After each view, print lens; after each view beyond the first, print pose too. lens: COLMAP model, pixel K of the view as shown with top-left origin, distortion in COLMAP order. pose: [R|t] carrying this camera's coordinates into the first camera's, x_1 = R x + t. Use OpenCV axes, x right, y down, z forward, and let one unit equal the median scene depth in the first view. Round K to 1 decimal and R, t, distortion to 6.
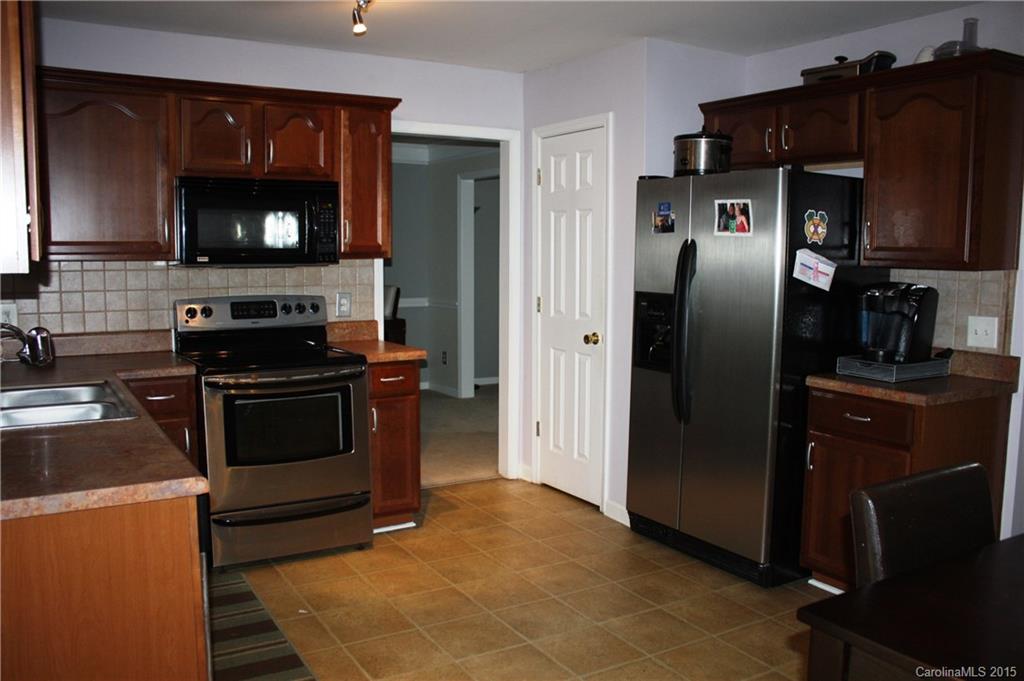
lens RADIAL K [[865.4, 0, 511.5], [0, 865.4, 341.3], [0, 0, 1]] dist [-0.133482, -0.004963]
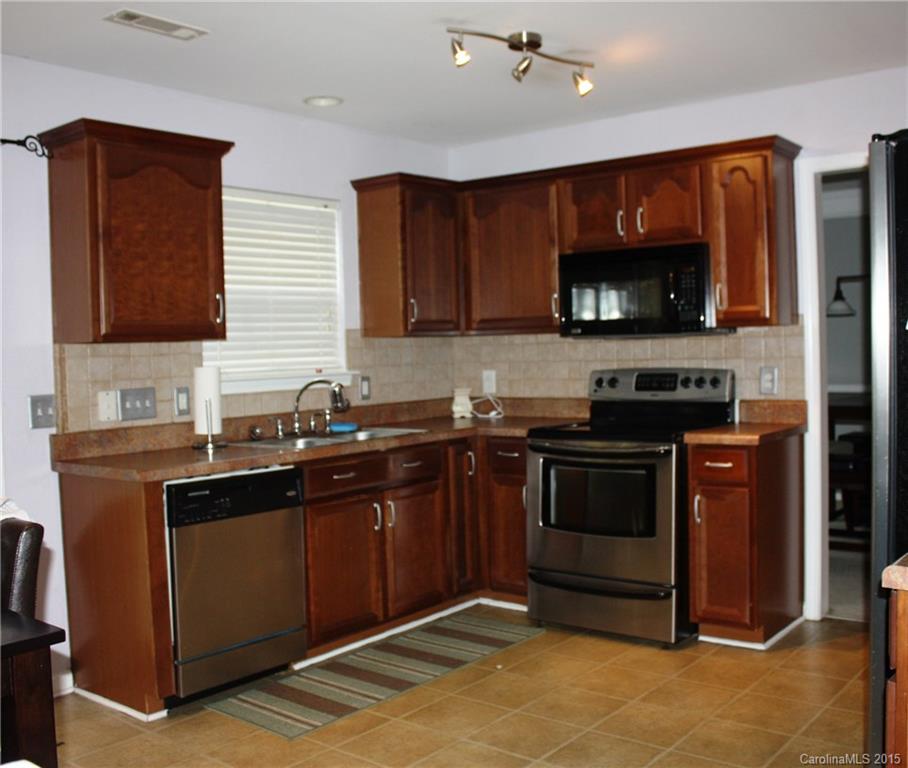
lens RADIAL K [[977.2, 0, 492.8], [0, 977.2, 405.2], [0, 0, 1]] dist [-0.036947, 0.000000]
pose [[0.376556, 0.040025, -0.925529, 0.676544], [-0.069425, 0.997476, 0.014890, -0.014511], [0.923789, 0.058648, 0.378385, 0.418875]]
